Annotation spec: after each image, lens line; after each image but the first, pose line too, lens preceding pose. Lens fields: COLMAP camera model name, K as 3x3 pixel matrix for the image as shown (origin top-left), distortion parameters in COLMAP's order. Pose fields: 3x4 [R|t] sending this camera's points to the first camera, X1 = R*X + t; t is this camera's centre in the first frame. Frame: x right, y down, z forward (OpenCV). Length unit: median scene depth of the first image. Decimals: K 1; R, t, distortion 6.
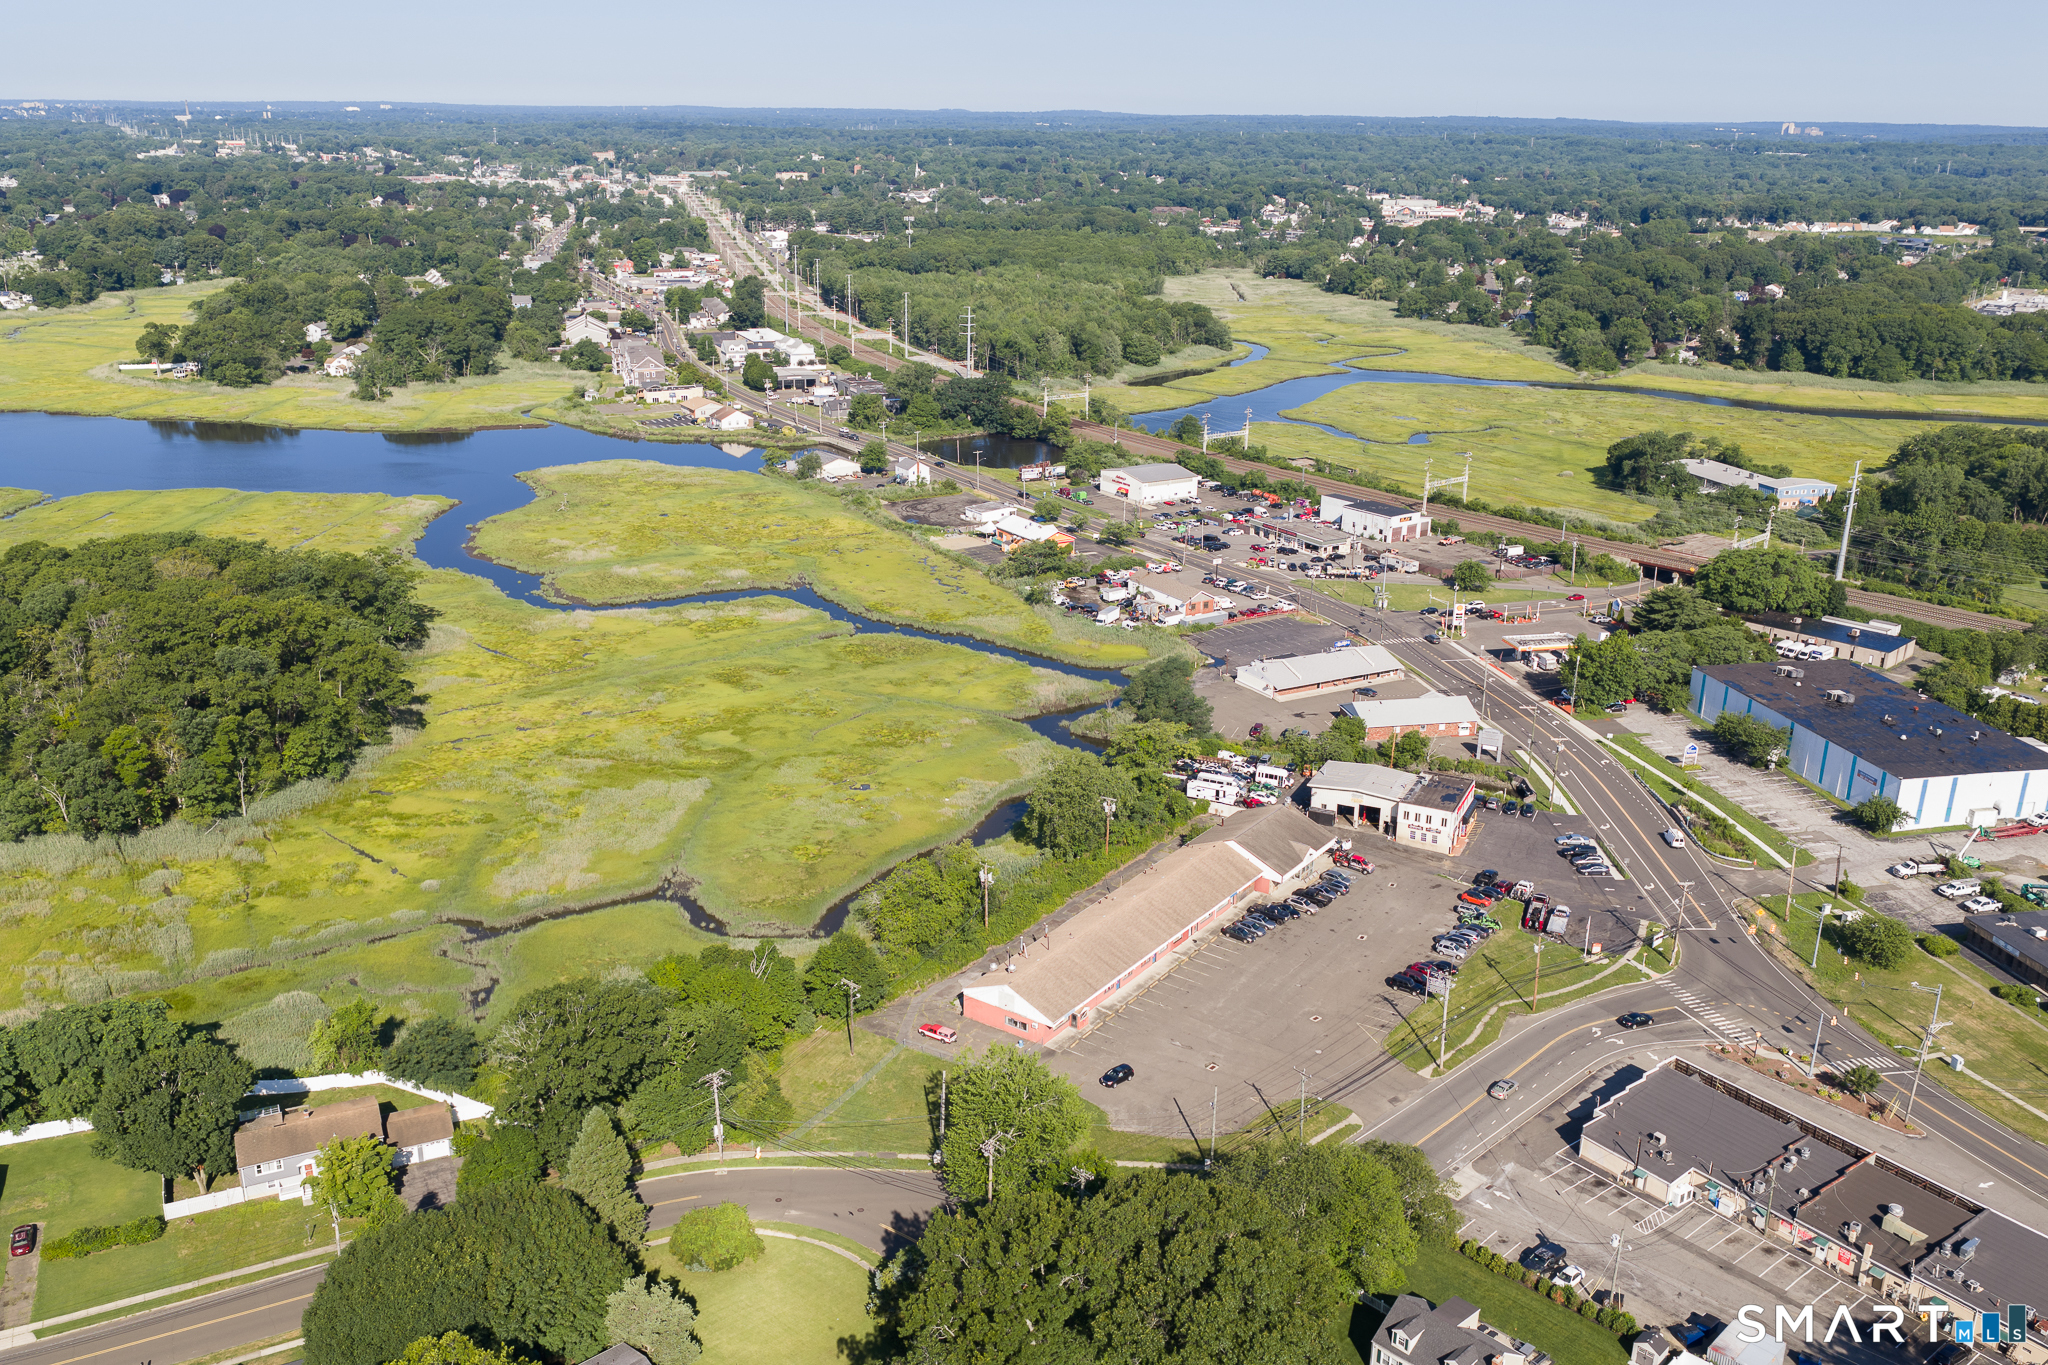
lens RADIAL K [[1690.6, 0, 1027.3], [0, 1690.6, 681.3], [0, 0, 1]] dist [0.021409, -0.033157]
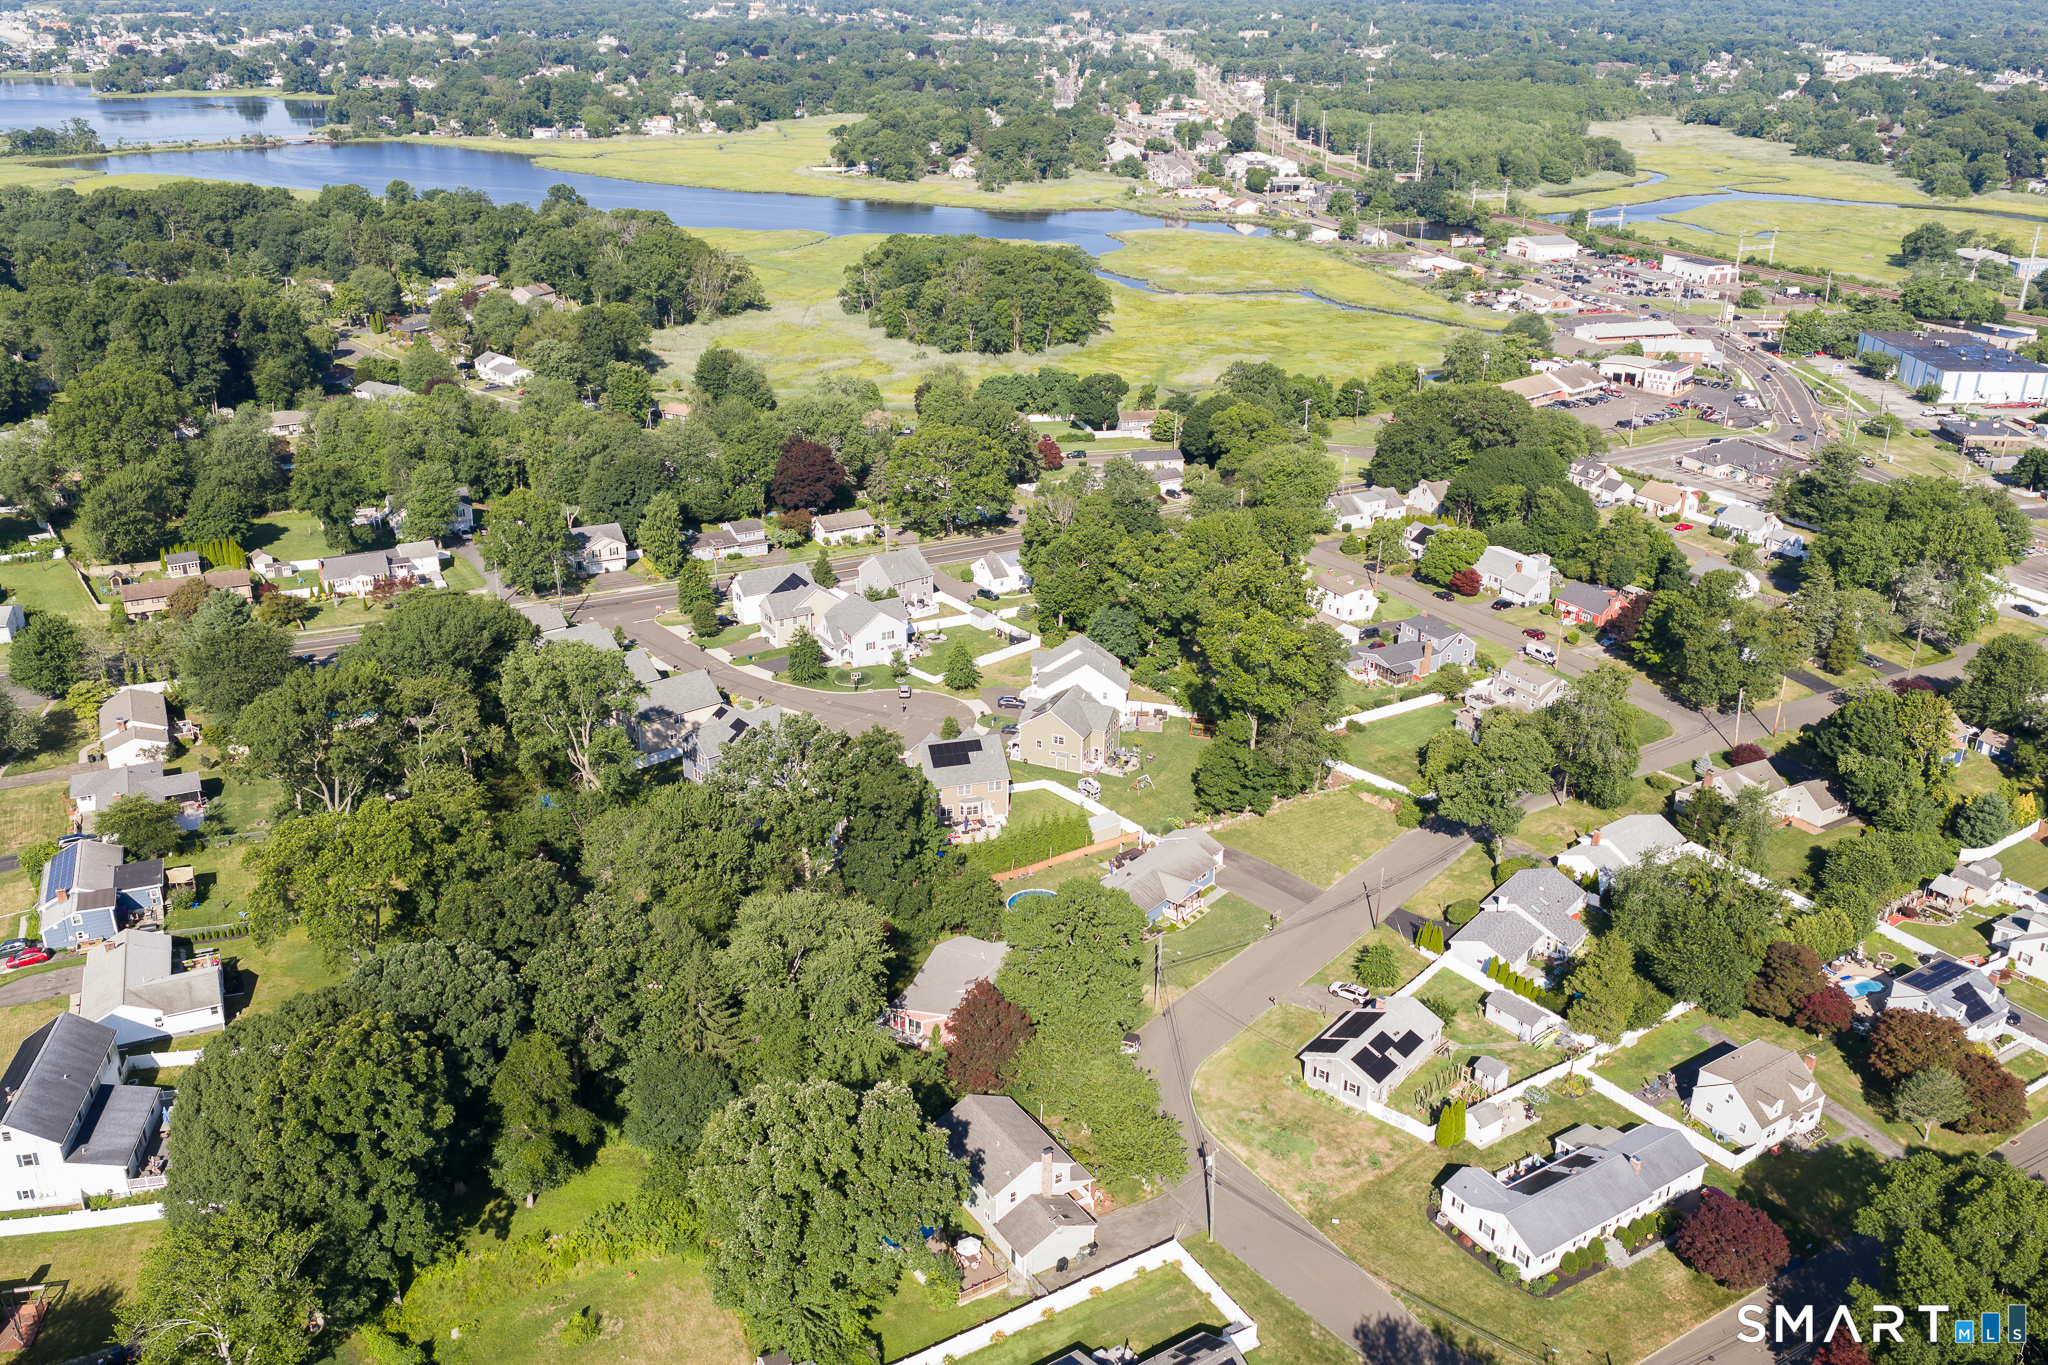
lens RADIAL K [[1690.6, 0, 1027.3], [0, 1690.6, 681.3], [0, 0, 1]] dist [0.021409, -0.033157]
pose [[0.970382, 0.085541, -0.225926, 0.003498], [-0.068583, 0.994279, 0.081884, 0.134493], [0.231638, -0.063965, 0.970697, -0.437688]]
